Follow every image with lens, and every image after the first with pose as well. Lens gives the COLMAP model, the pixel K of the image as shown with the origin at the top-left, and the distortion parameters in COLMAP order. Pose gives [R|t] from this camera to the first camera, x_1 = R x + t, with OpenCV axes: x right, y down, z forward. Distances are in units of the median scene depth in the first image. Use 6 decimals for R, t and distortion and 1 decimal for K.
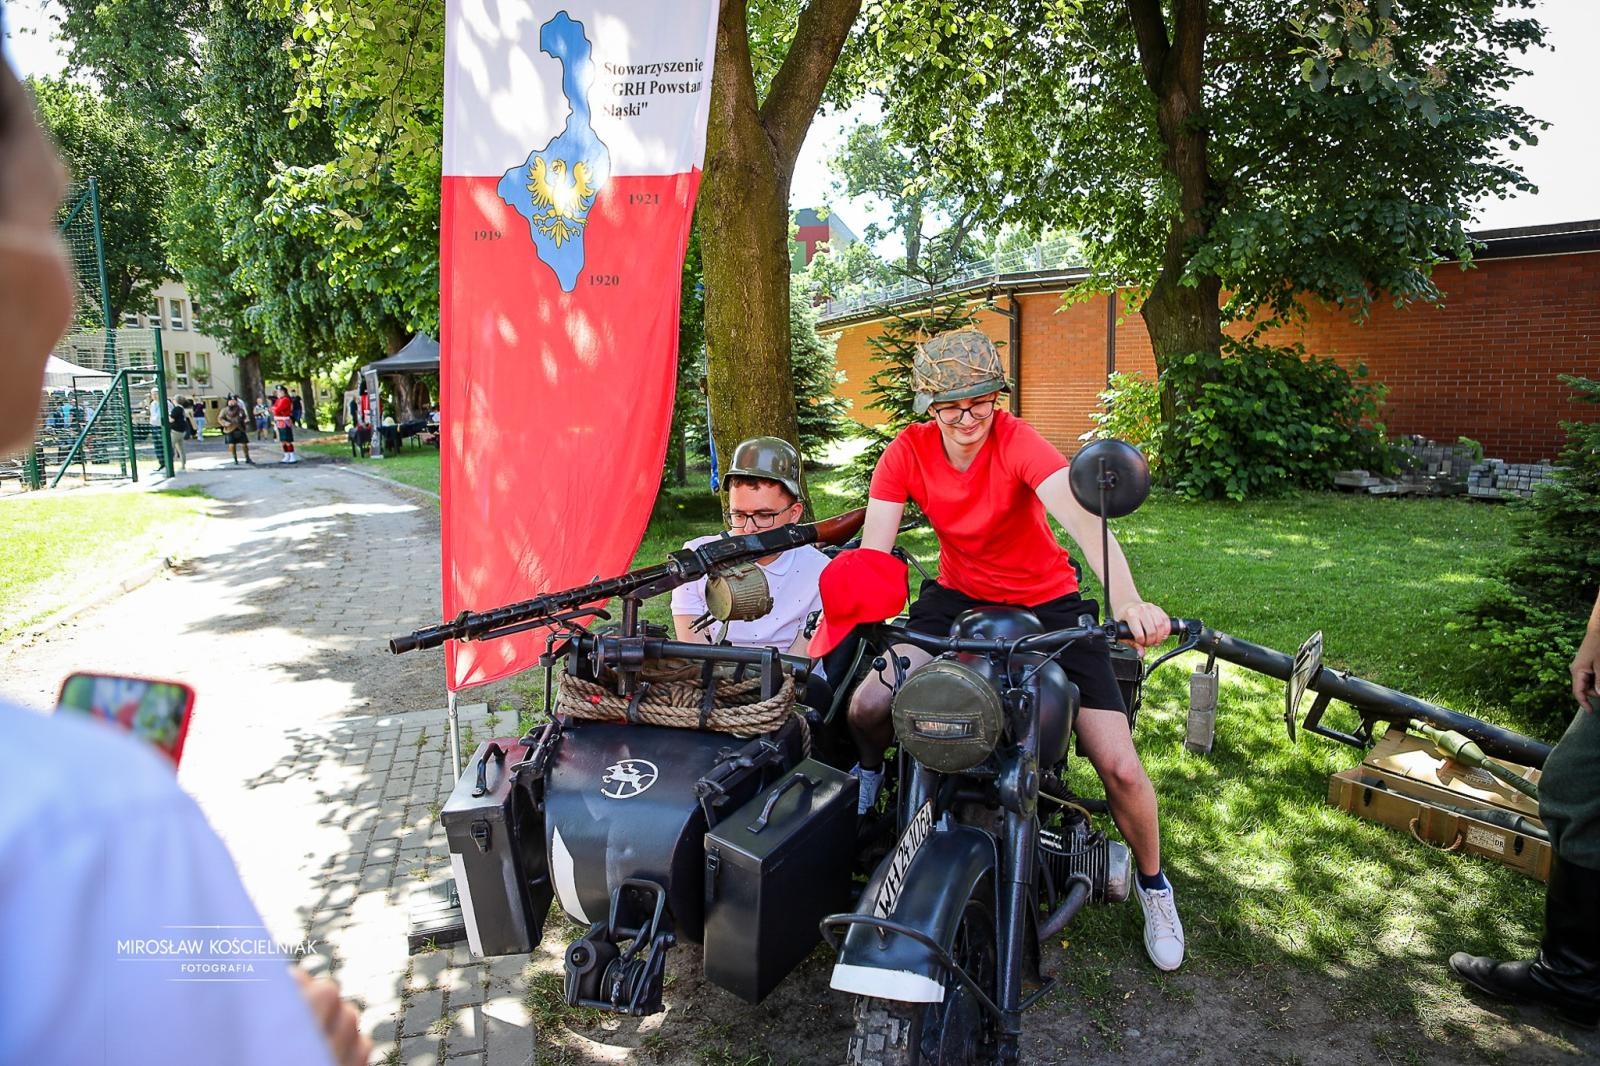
lens RADIAL K [[1111.1, 0, 800.0], [0, 1111.1, 533.0], [0, 0, 1]] dist [-0.094947, 0.080852]
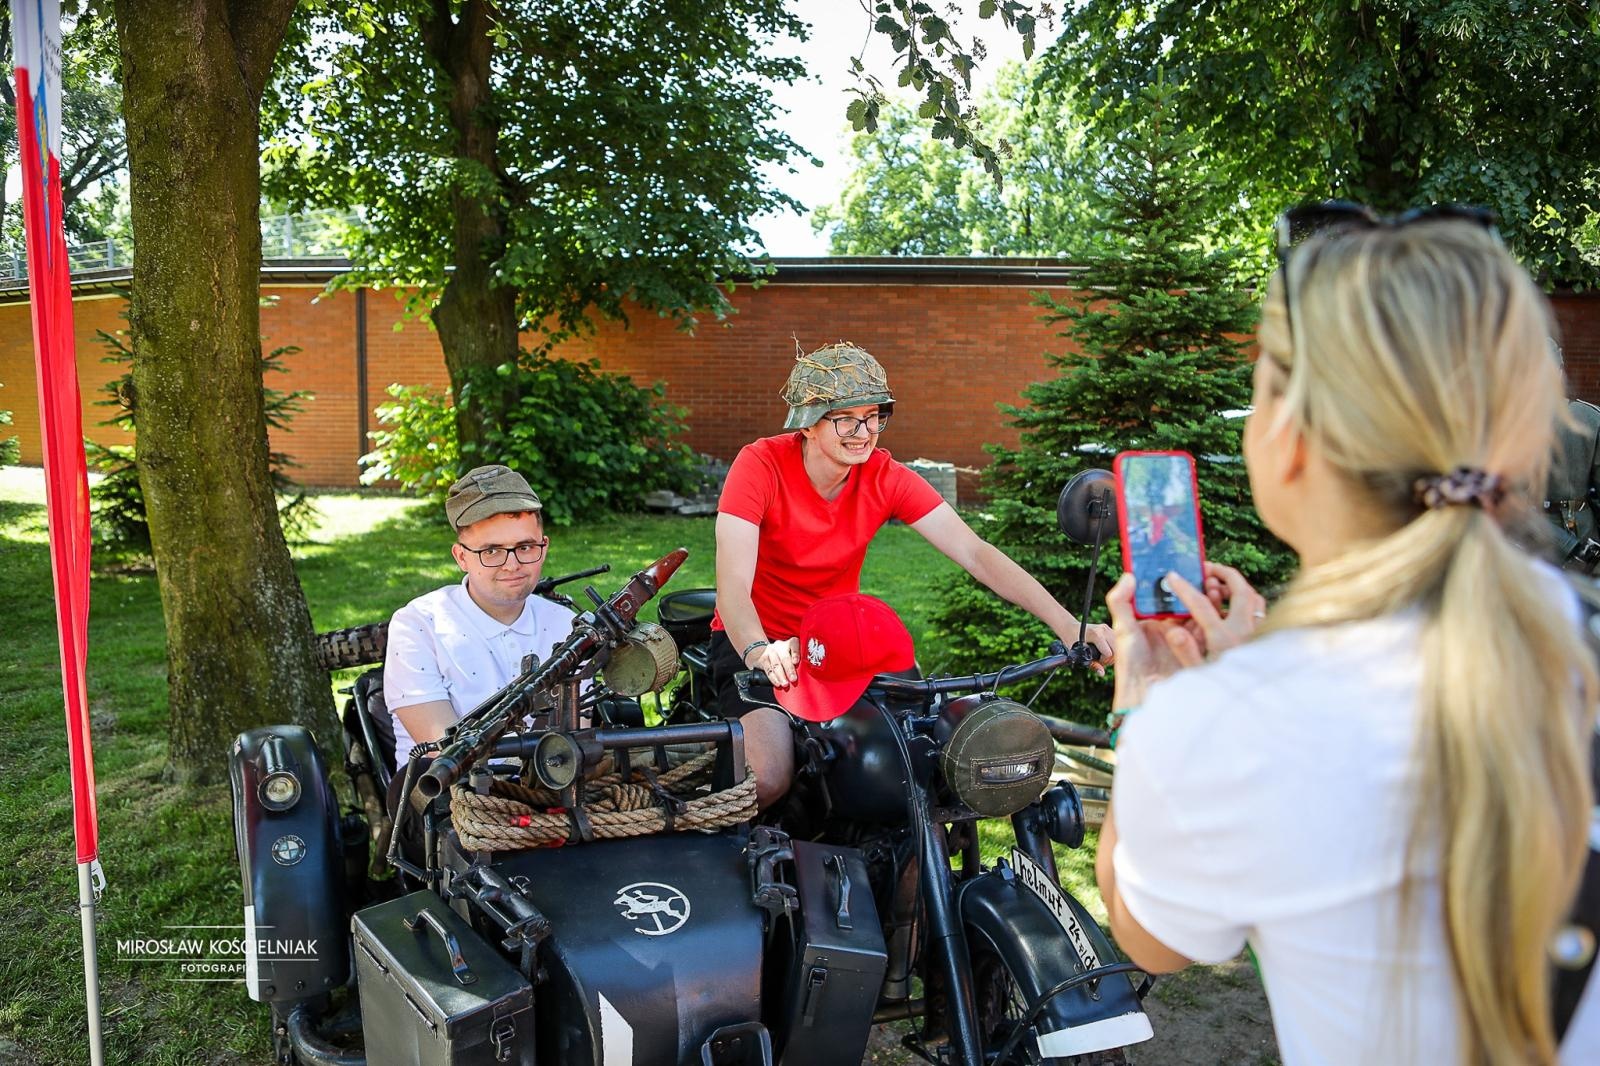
lens RADIAL K [[1278.6, 0, 800.0], [0, 1278.6, 533.0], [0, 0, 1]] dist [-0.091343, 0.133248]
pose [[0.772700, -0.042320, 0.633359, -0.118522], [0.059991, 0.998178, -0.006492, -0.005473], [-0.631930, 0.043012, 0.773831, 0.043819]]
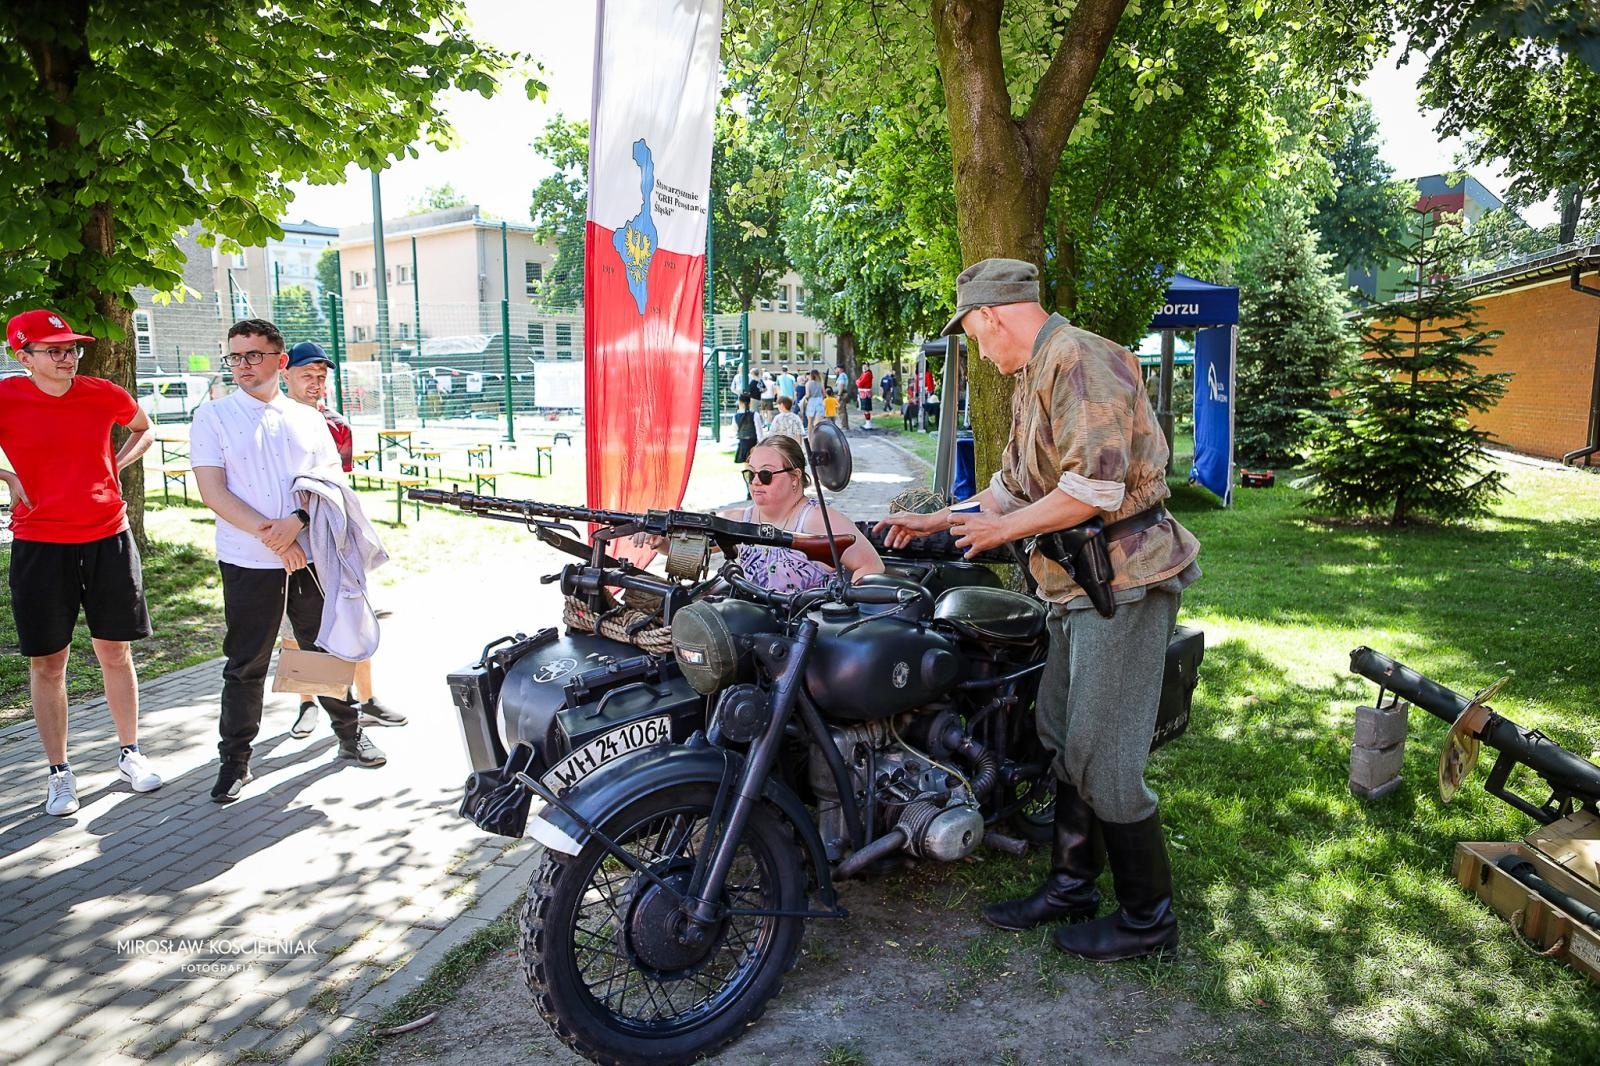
lens RADIAL K [[1111.1, 0, 800.0], [0, 1111.1, 533.0], [0, 0, 1]] dist [-0.094947, 0.080852]
pose [[0.855628, 0.089310, -0.509827, 0.159554], [-0.081091, 0.995968, 0.038377, -0.004109], [0.511199, 0.008507, 0.859420, 0.000942]]
